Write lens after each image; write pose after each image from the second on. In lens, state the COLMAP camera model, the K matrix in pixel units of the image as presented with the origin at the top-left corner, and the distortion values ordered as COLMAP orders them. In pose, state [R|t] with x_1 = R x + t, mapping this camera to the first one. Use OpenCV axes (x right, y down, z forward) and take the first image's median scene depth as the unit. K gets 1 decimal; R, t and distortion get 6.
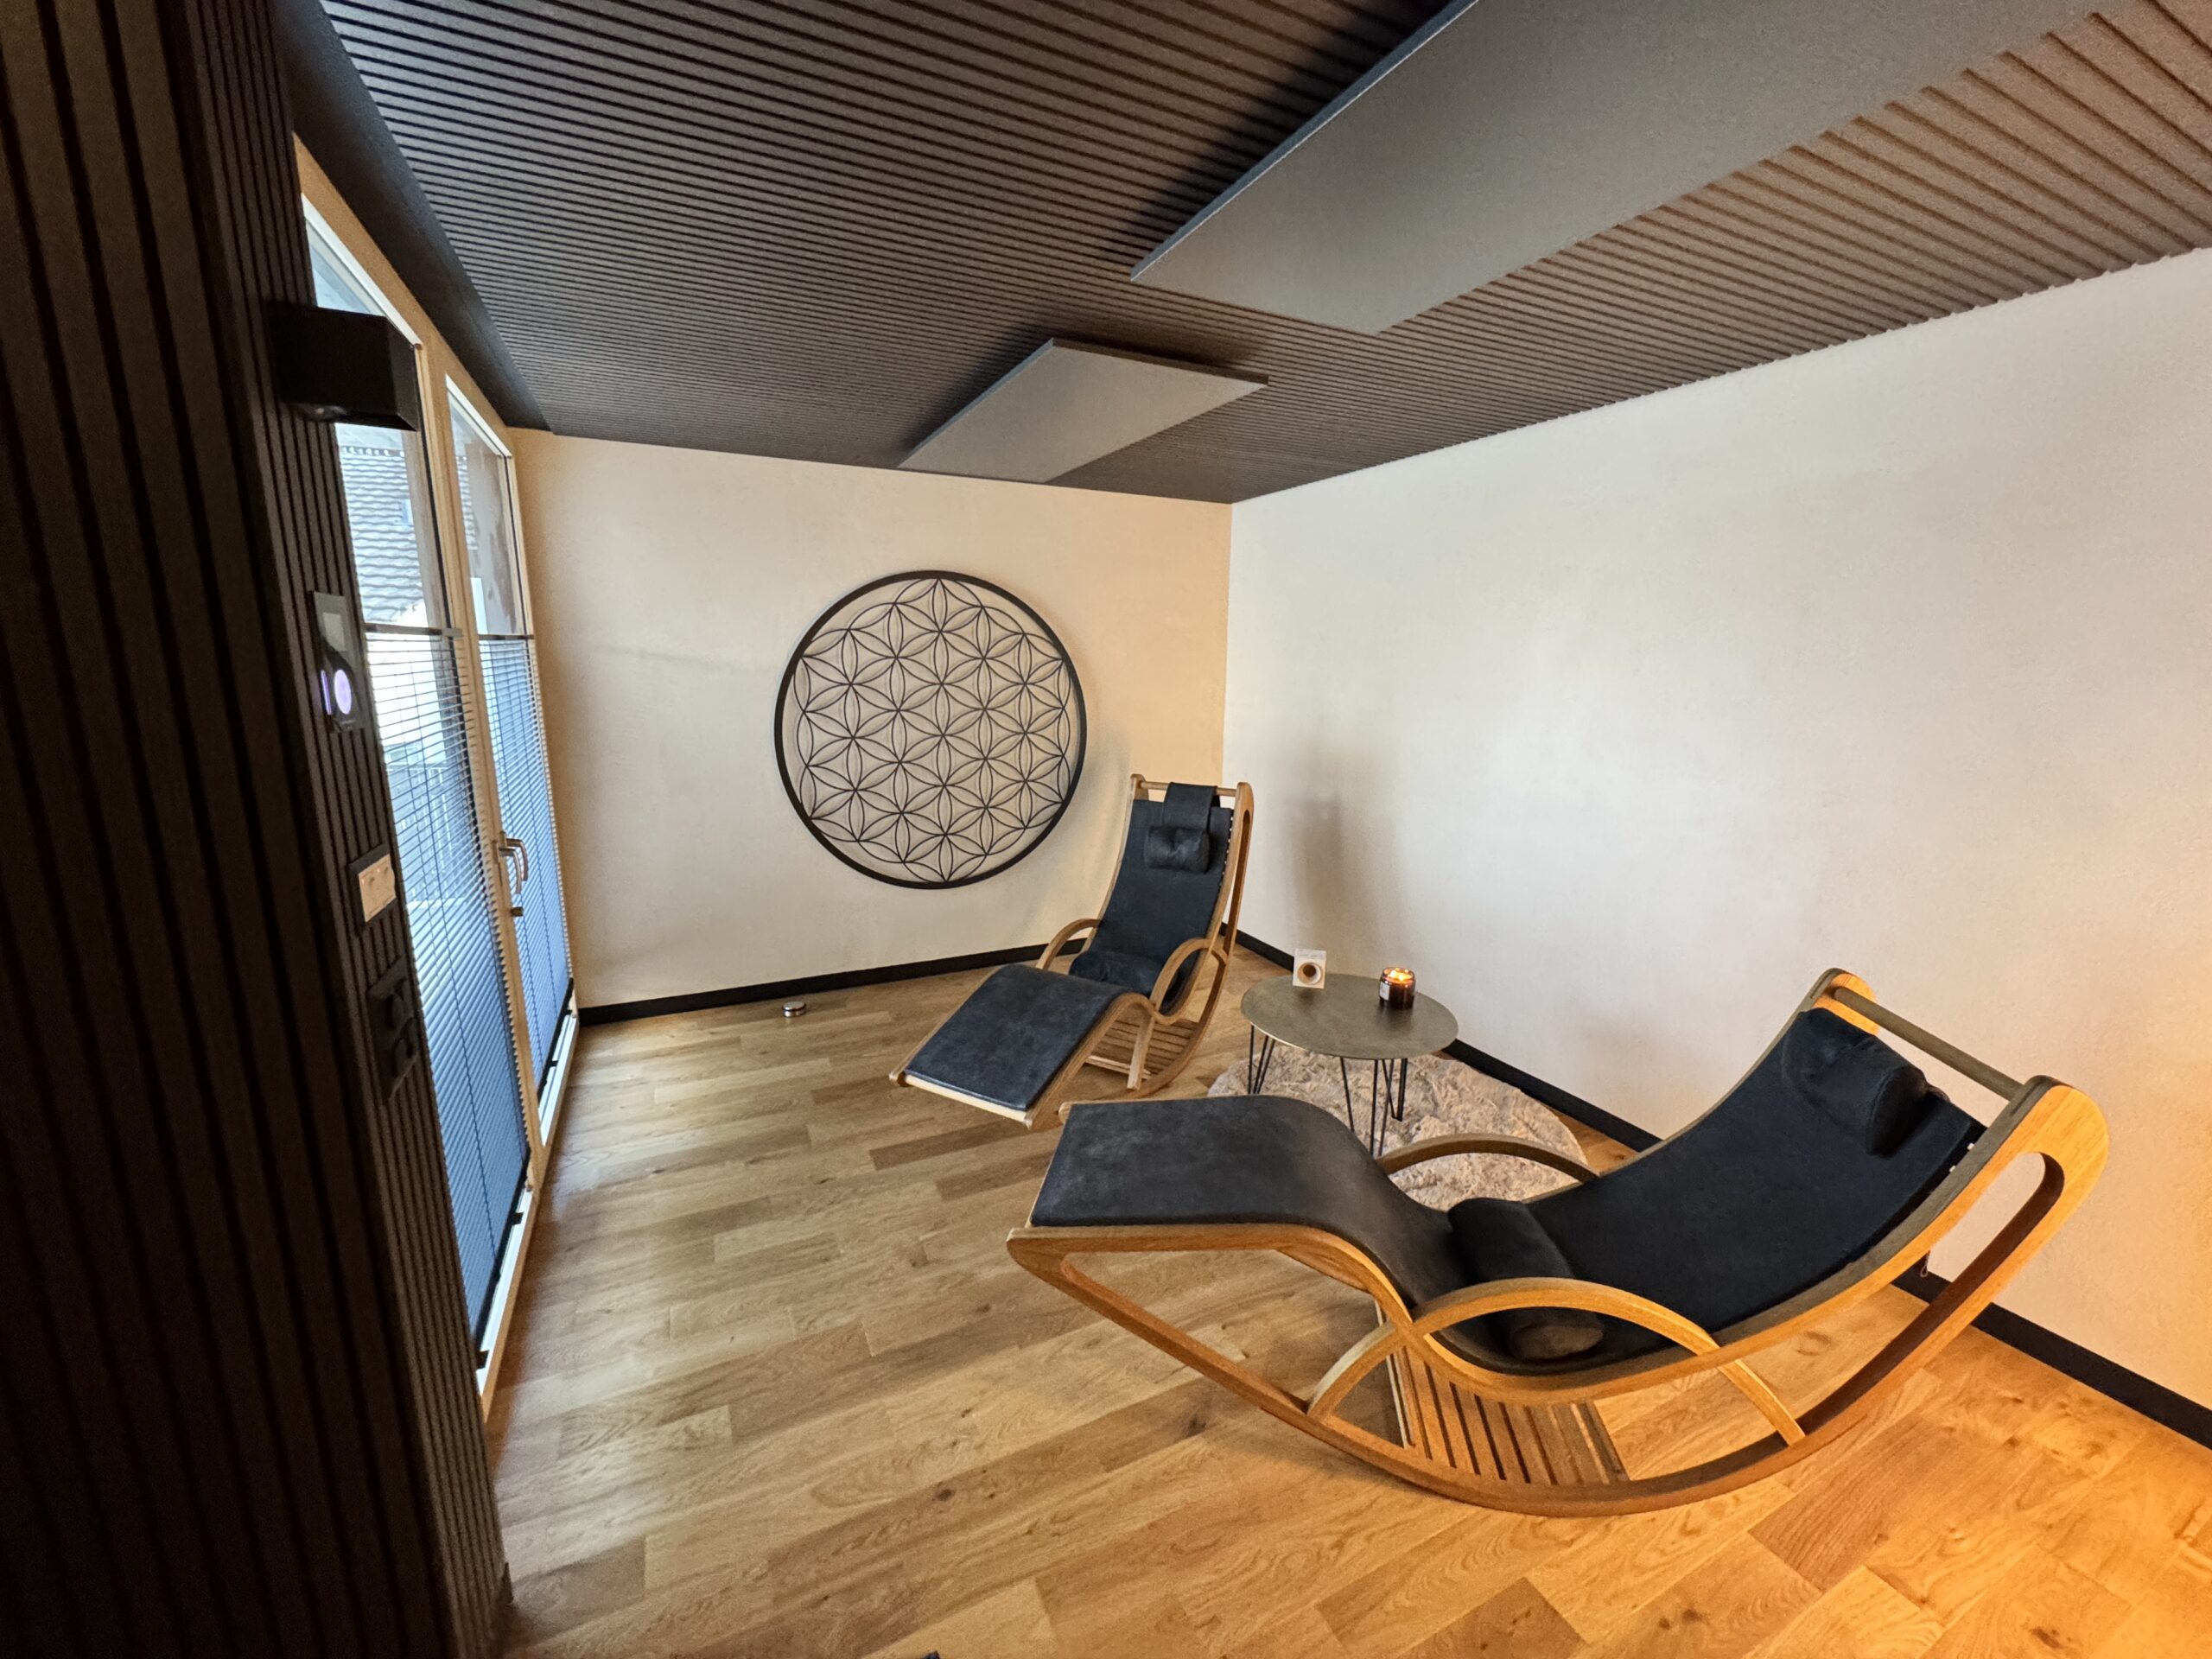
lens RADIAL K [[879.6, 0, 1110.3], [0, 879.6, 832.2], [0, 0, 1]] dist [0.000495, 0.000055]
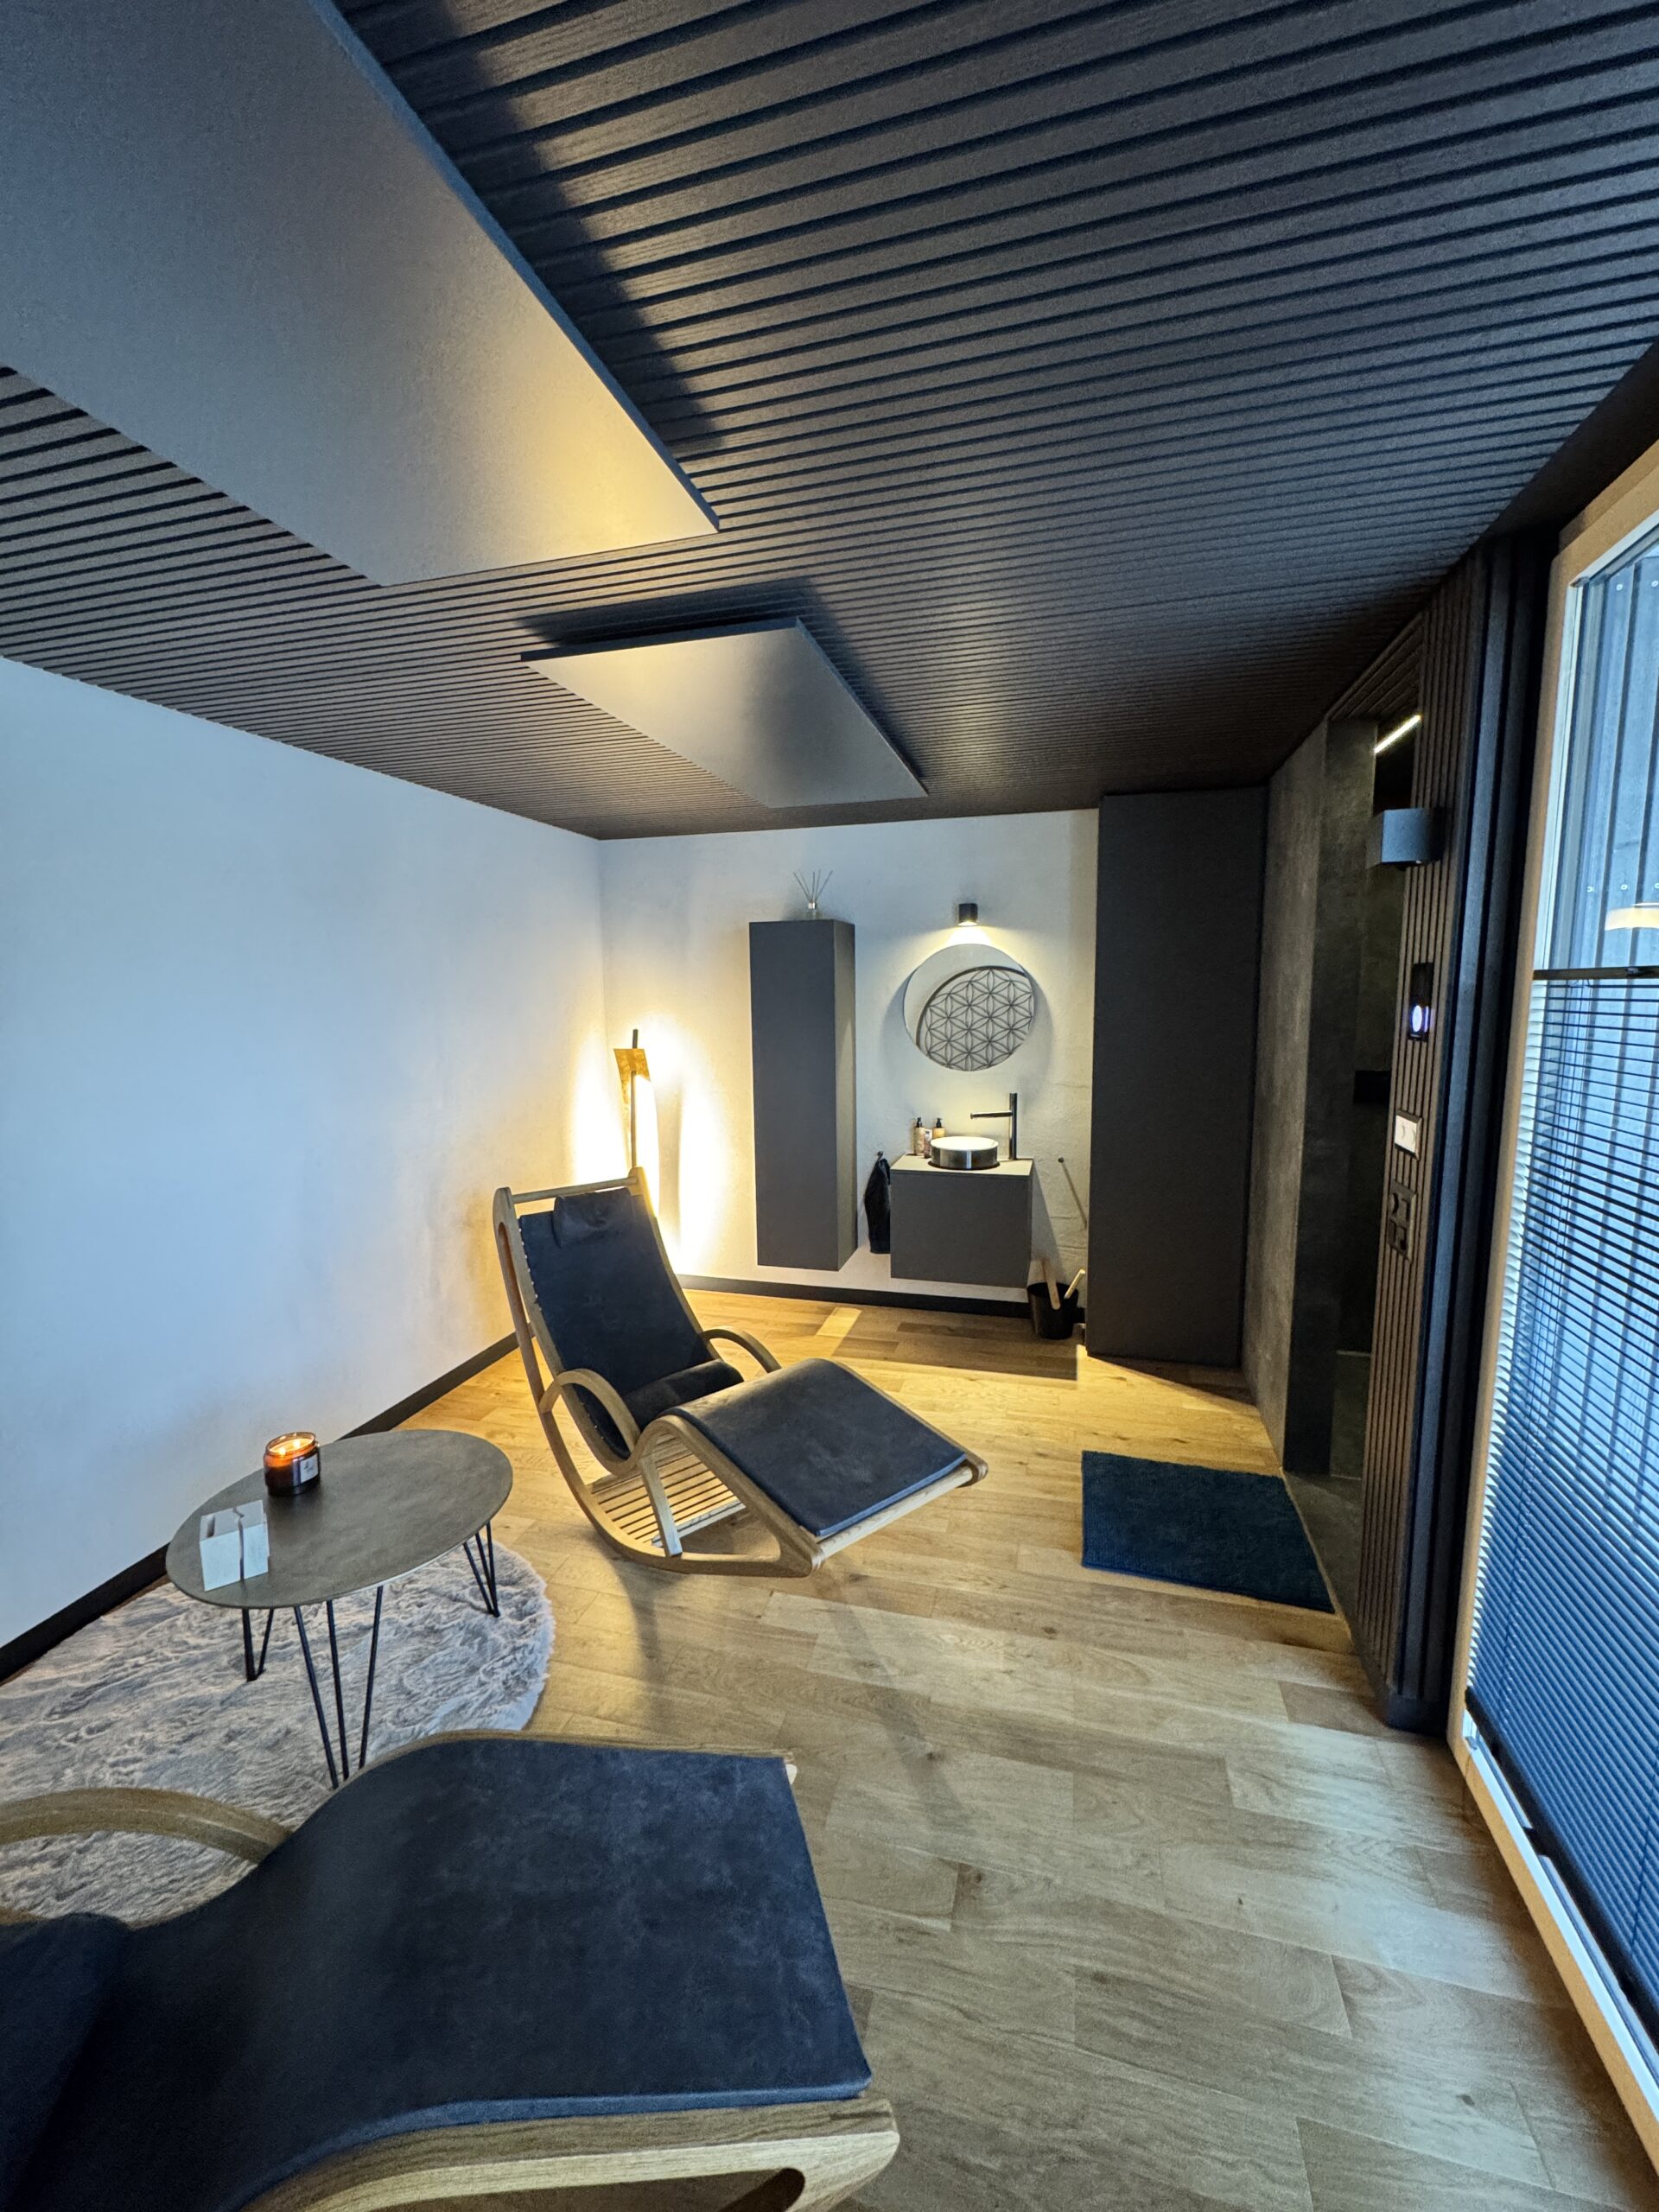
lens RADIAL K [[879.6, 0, 828.0], [0, 879.6, 1103.6], [0, 0, 1]] dist [0.000495, 0.000055]
pose [[-0.747636, -0.091138, 0.657825, -0.671544], [0.125633, 0.953244, 0.274851, -0.365030], [-0.652117, 0.288133, -0.701229, 1.749617]]
